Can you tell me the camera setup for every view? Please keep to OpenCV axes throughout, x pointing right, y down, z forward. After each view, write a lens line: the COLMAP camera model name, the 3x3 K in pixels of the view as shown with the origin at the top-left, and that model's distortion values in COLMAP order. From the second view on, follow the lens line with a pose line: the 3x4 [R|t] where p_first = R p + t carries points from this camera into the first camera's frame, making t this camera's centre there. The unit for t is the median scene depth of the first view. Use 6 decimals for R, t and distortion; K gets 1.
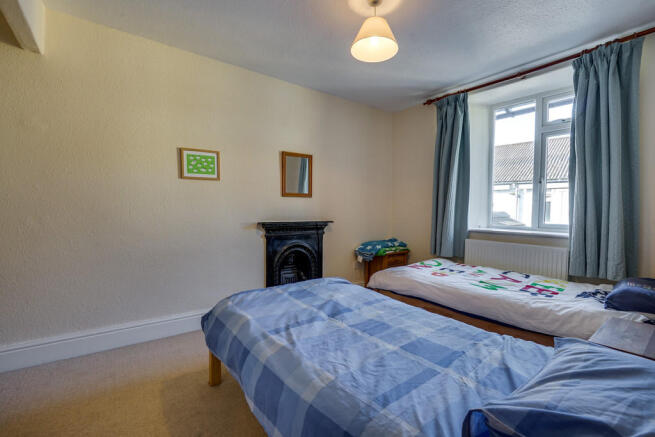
lens RADIAL K [[296.1, 0, 327.5], [0, 296.1, 218.5], [0, 0, 1]] dist [-0.001459, 0.000232]
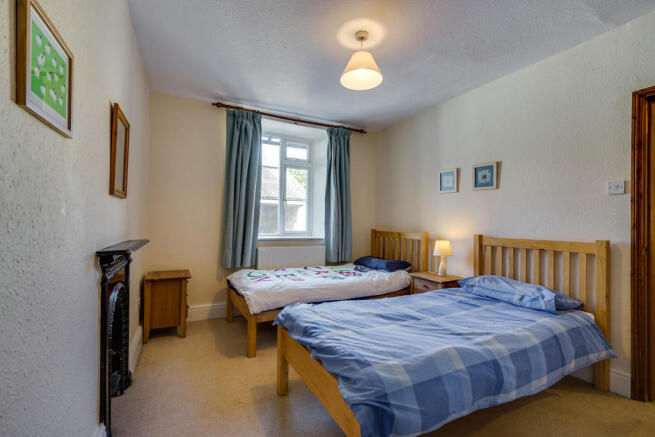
lens RADIAL K [[296.1, 0, 327.5], [0, 296.1, 218.5], [0, 0, 1]] dist [-0.001459, 0.000232]
pose [[0.163210, 0.004845, 0.986579, -0.683018], [0.015941, 0.999844, -0.007547, -0.029623], [-0.986462, 0.016959, 0.163108, 0.680393]]
